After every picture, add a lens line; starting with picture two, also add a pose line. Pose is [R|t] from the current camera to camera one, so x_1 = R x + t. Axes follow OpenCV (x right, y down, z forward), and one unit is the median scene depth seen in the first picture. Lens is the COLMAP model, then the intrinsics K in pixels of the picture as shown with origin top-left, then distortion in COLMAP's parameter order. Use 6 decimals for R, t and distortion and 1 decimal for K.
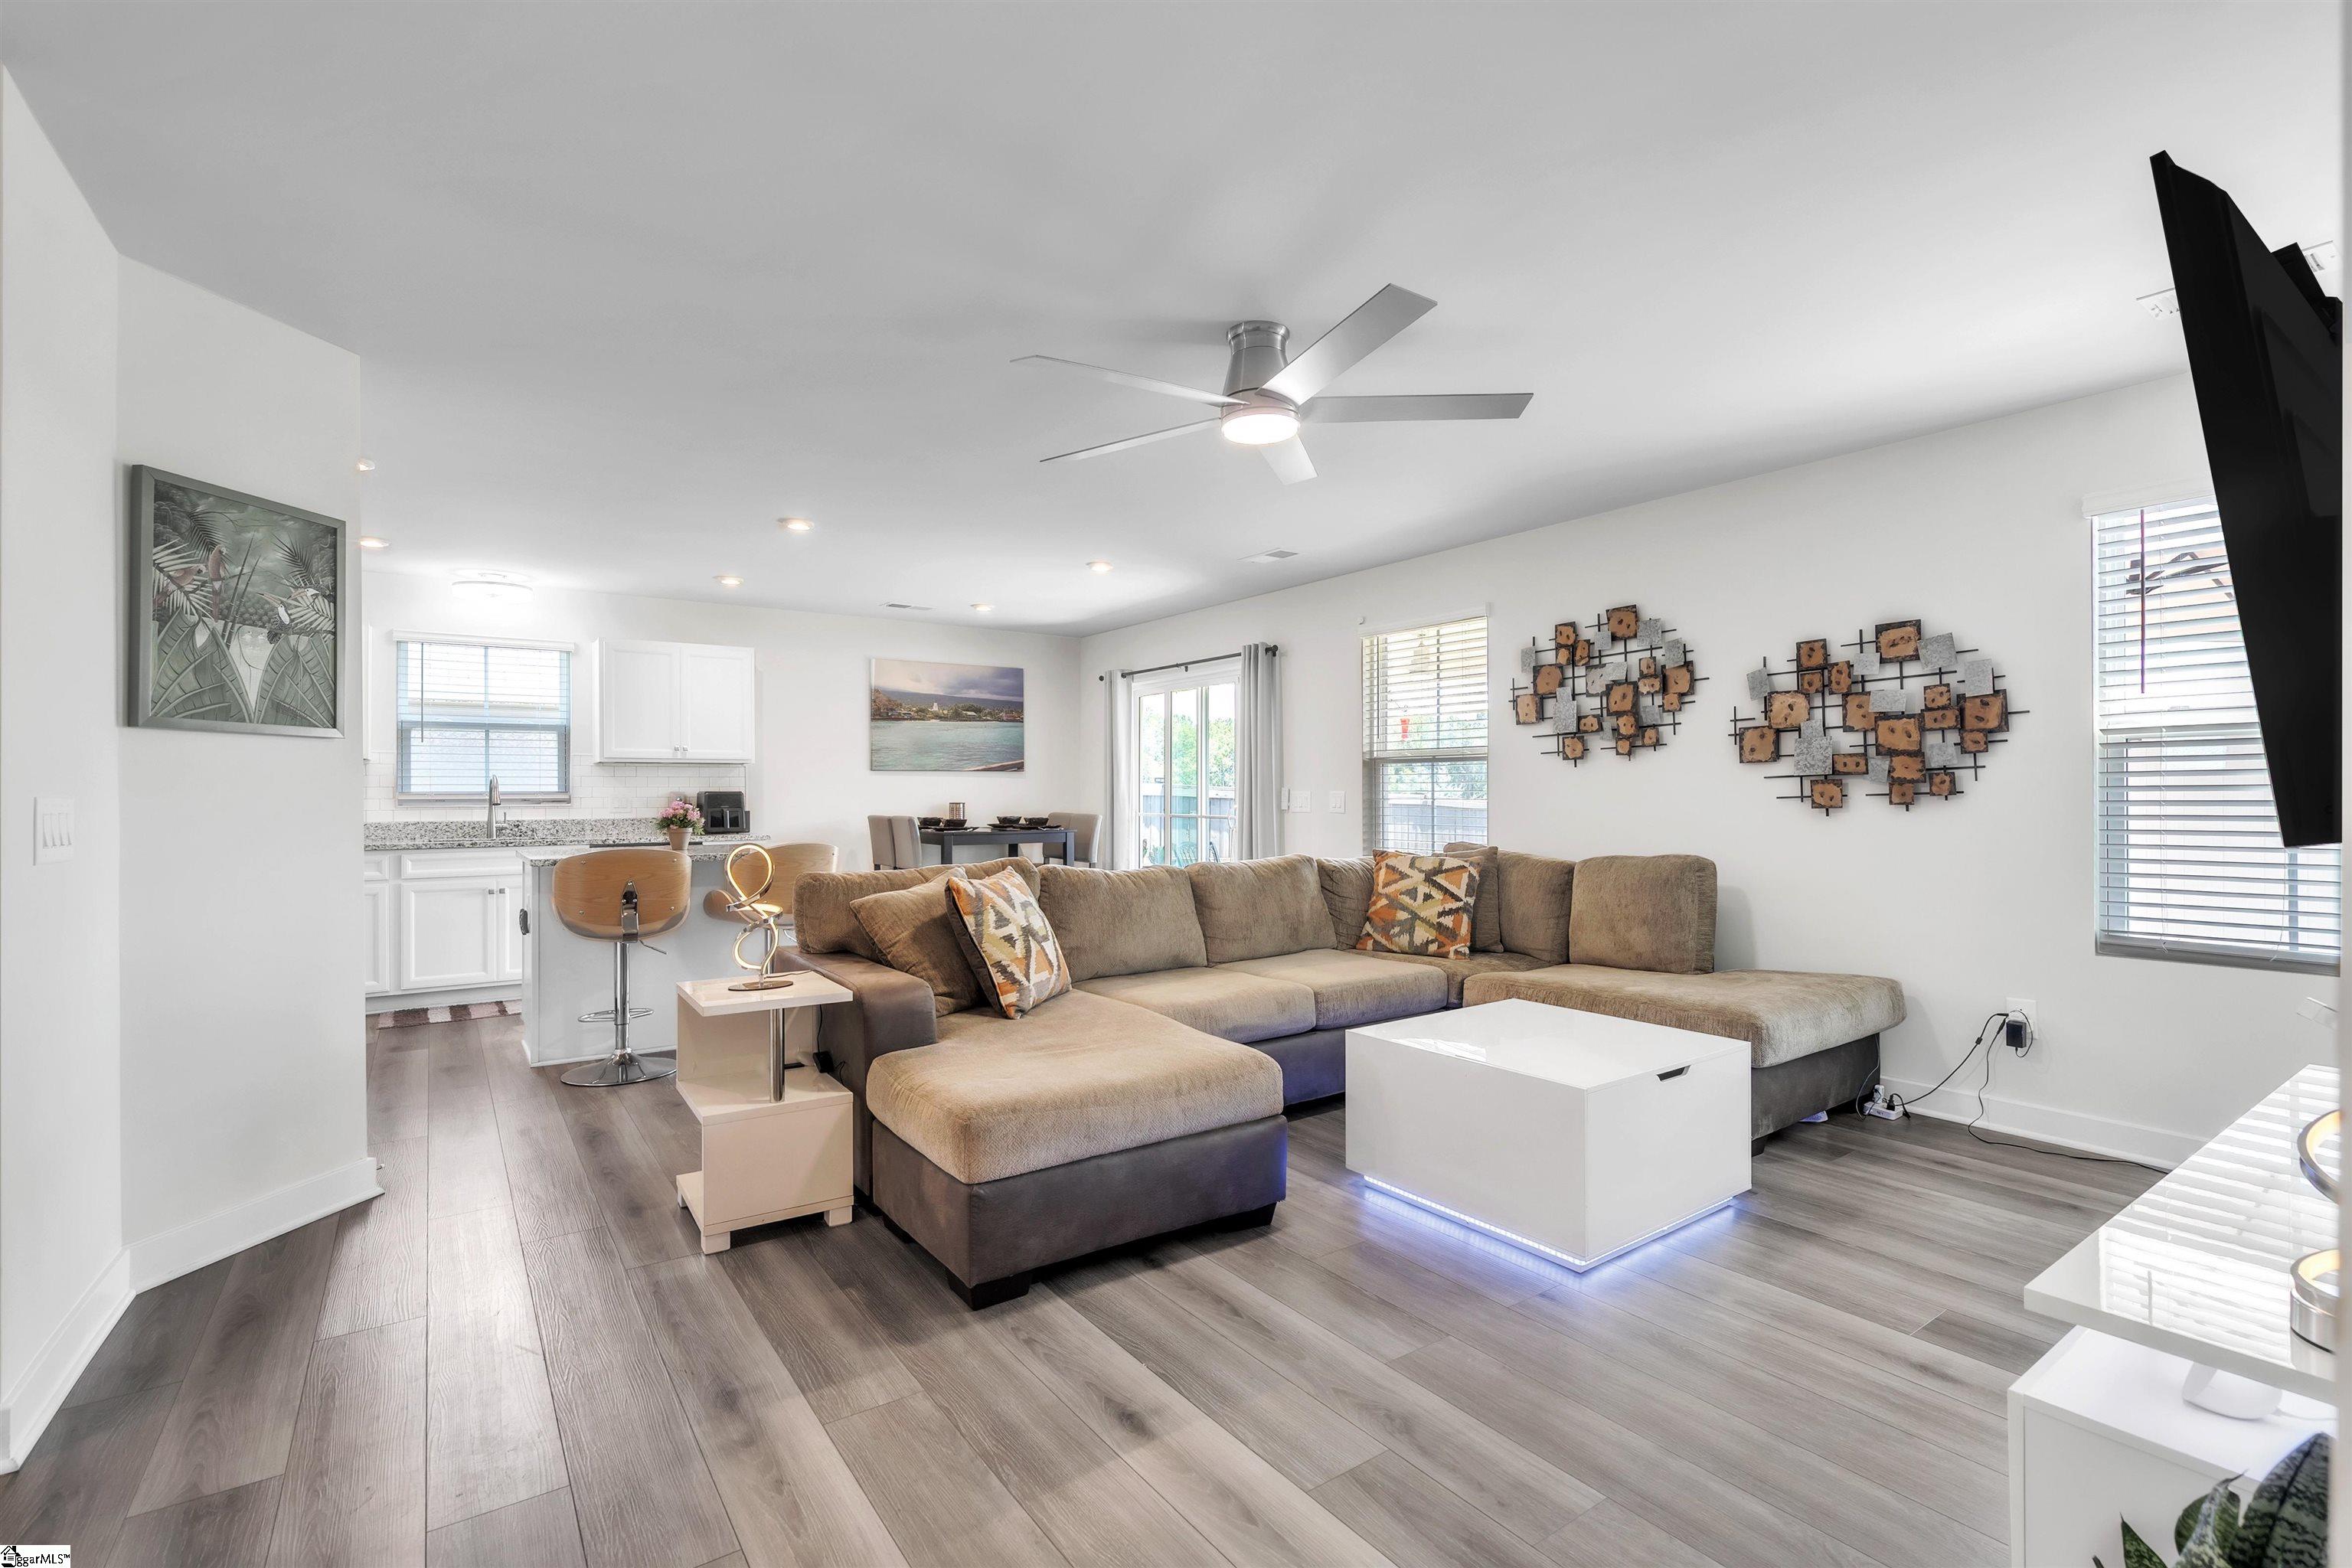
lens RADIAL K [[1068.4, 0, 1175.8], [0, 1068.4, 782.2], [0, 0, 1]] dist [-0.001726, 0.000524]
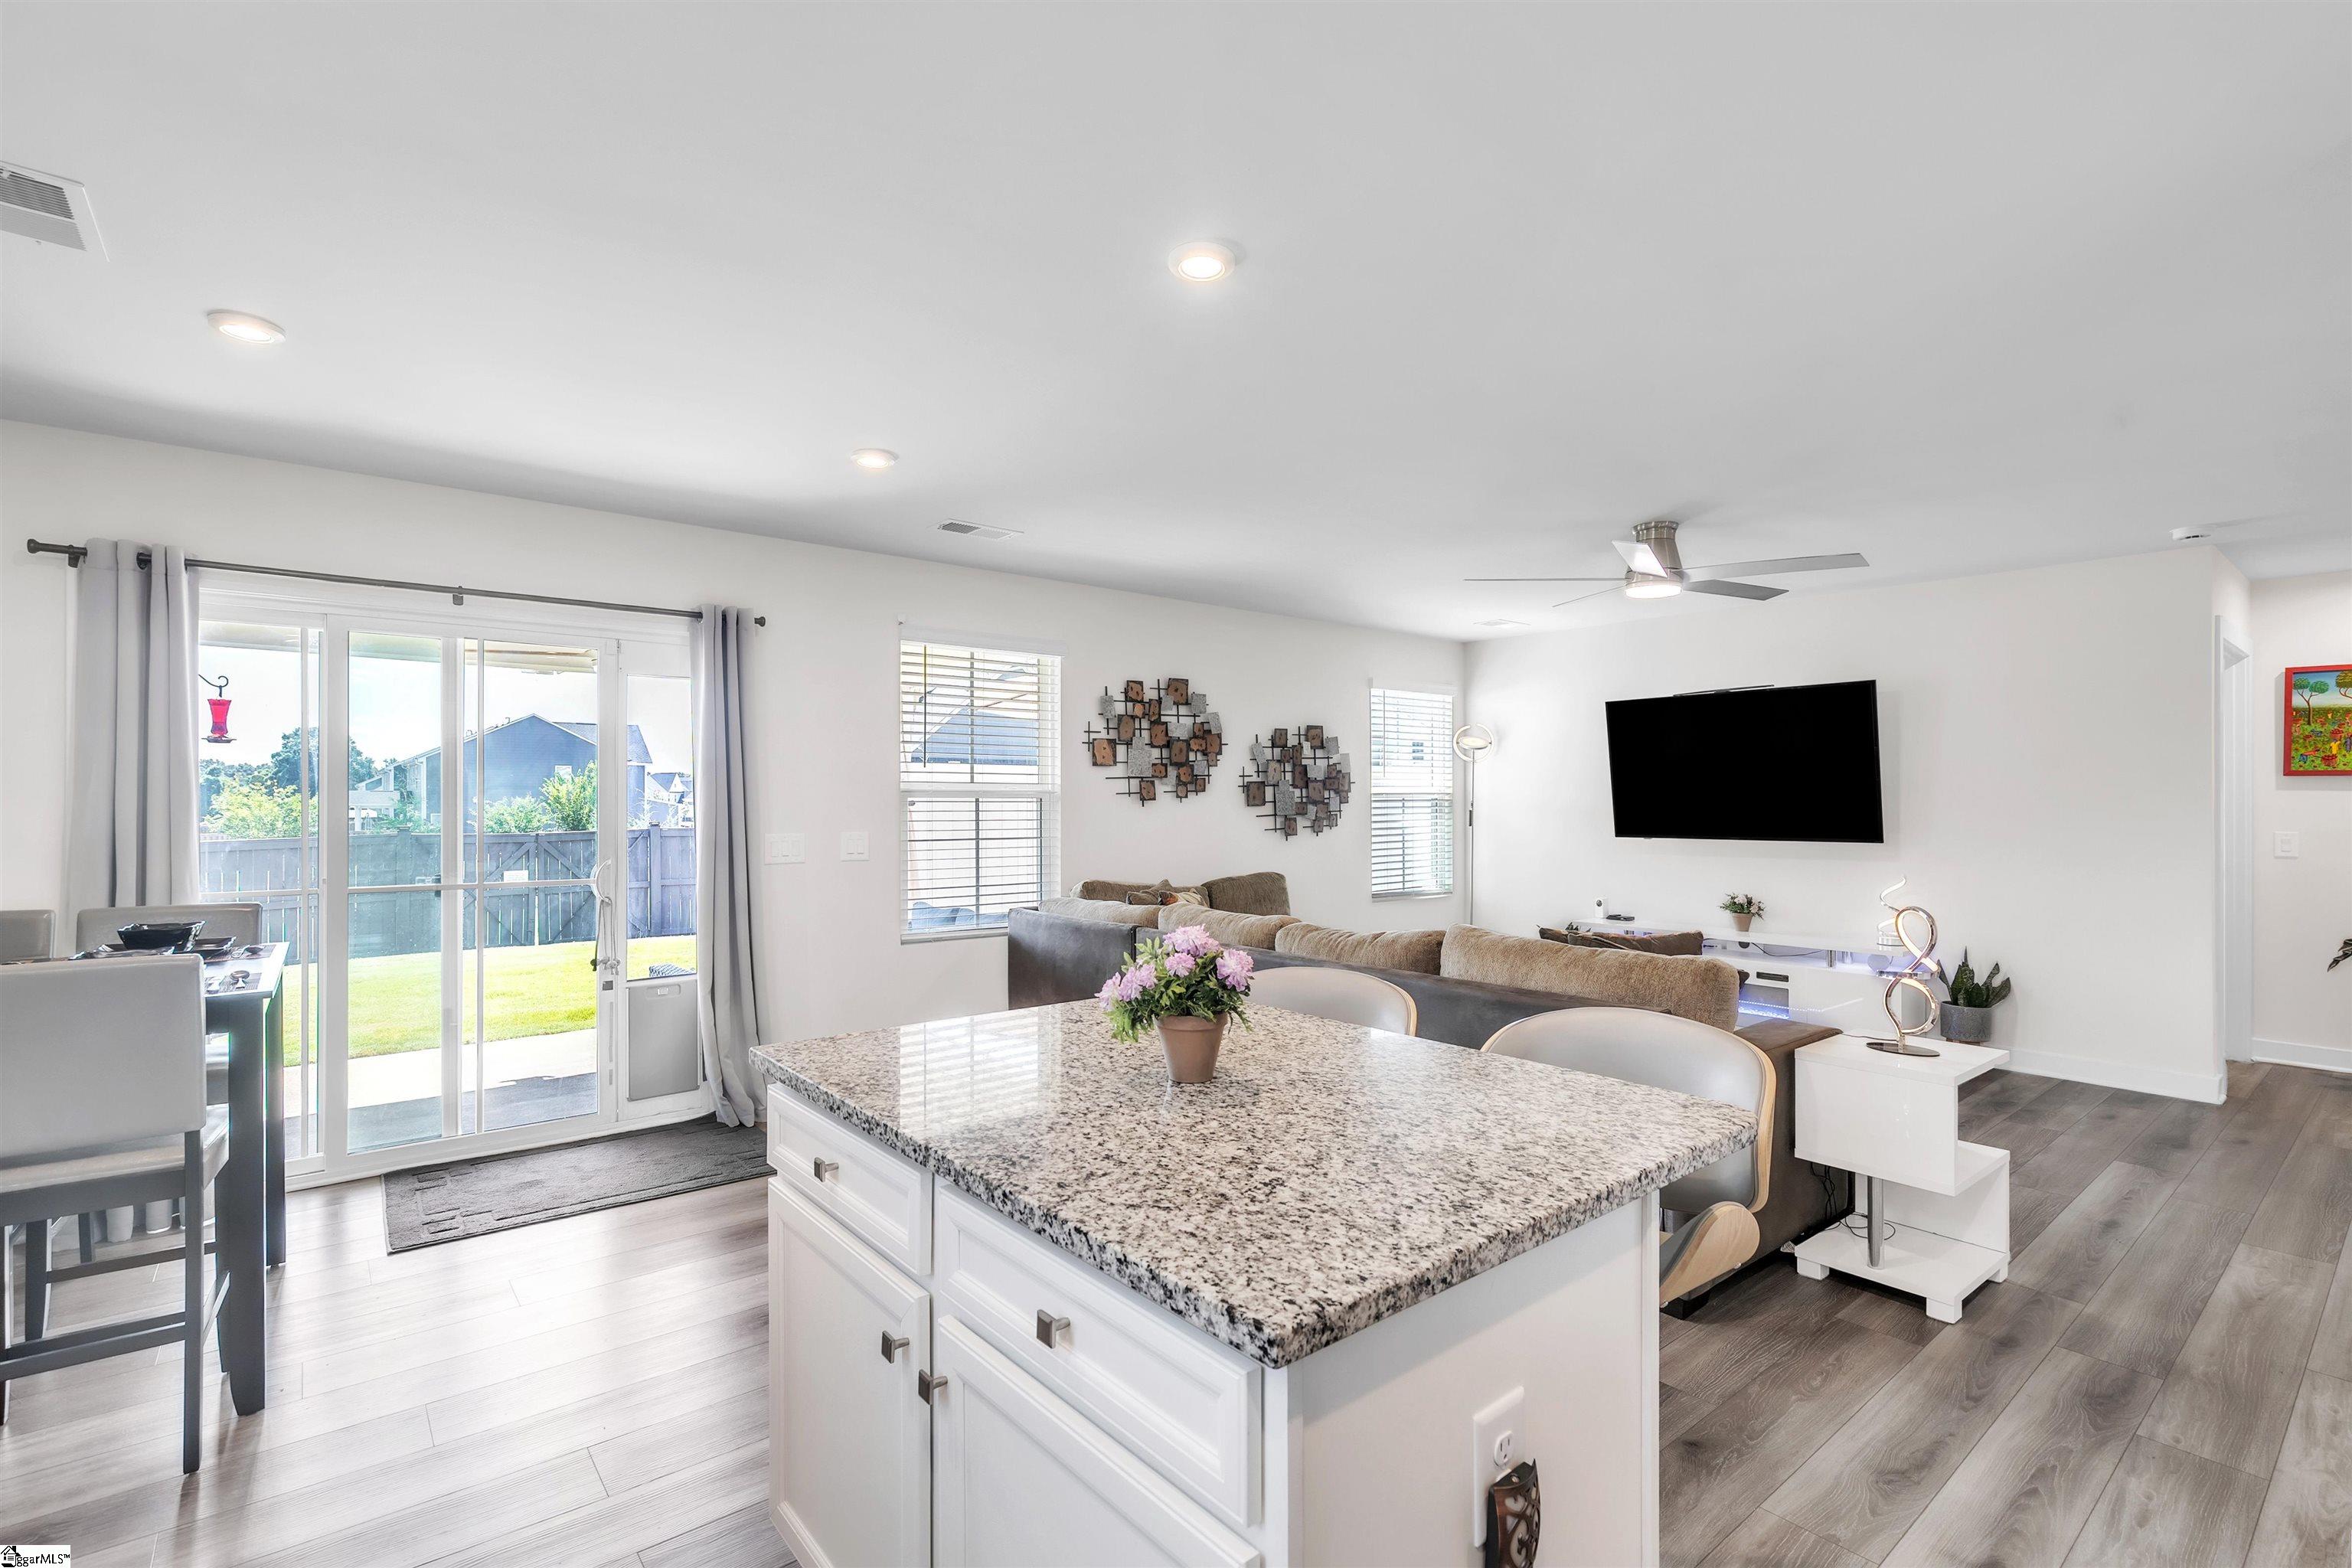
lens RADIAL K [[1082.7, 0, 1176.4], [0, 1082.7, 793.1], [0, 0, 1]] dist [-0.001729, 0.000033]
pose [[-0.078252, 0.007396, 0.996906, -0.686625], [-0.010558, 0.999910, -0.008247, -0.016645], [-0.996878, -0.011170, -0.078167, 0.899718]]
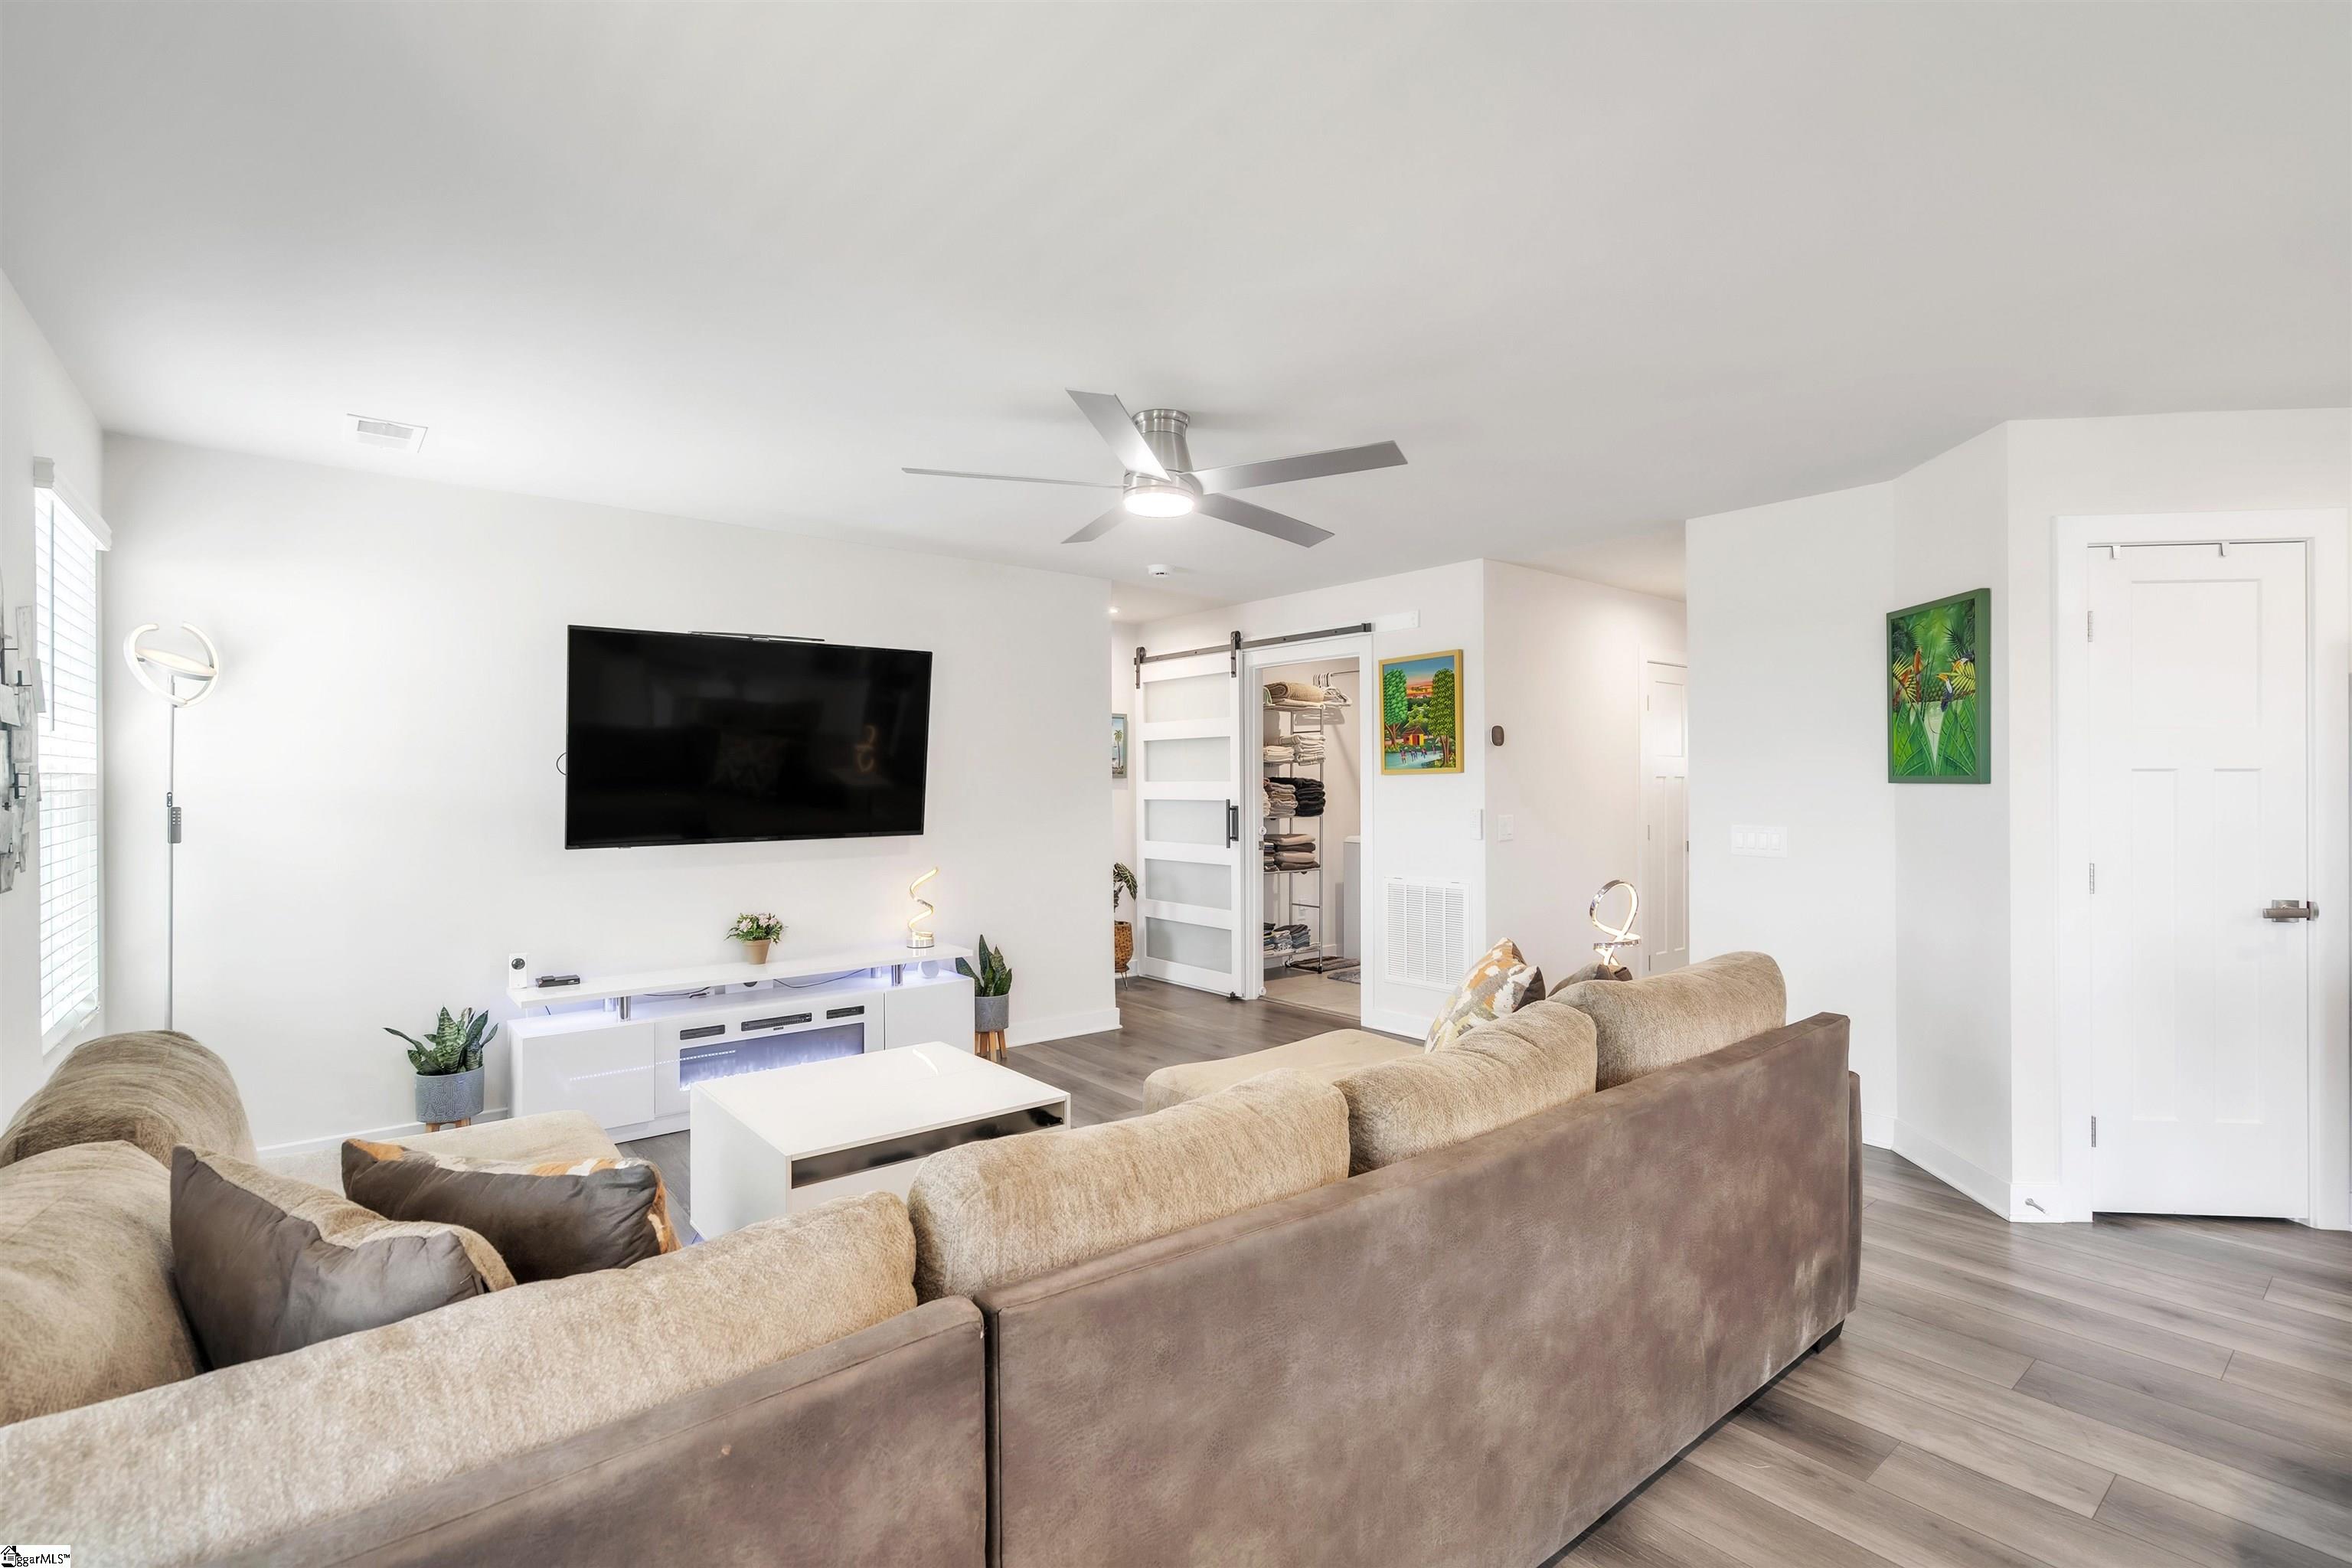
lens RADIAL K [[1068.4, 0, 1175.8], [0, 1068.4, 782.2], [0, 0, 1]] dist [-0.001726, 0.000524]
pose [[-0.997326, 0.004228, -0.072960, 0.074201], [0.005179, 0.999904, -0.012845, -0.016609], [0.072899, -0.013189, -0.997252, 1.060904]]
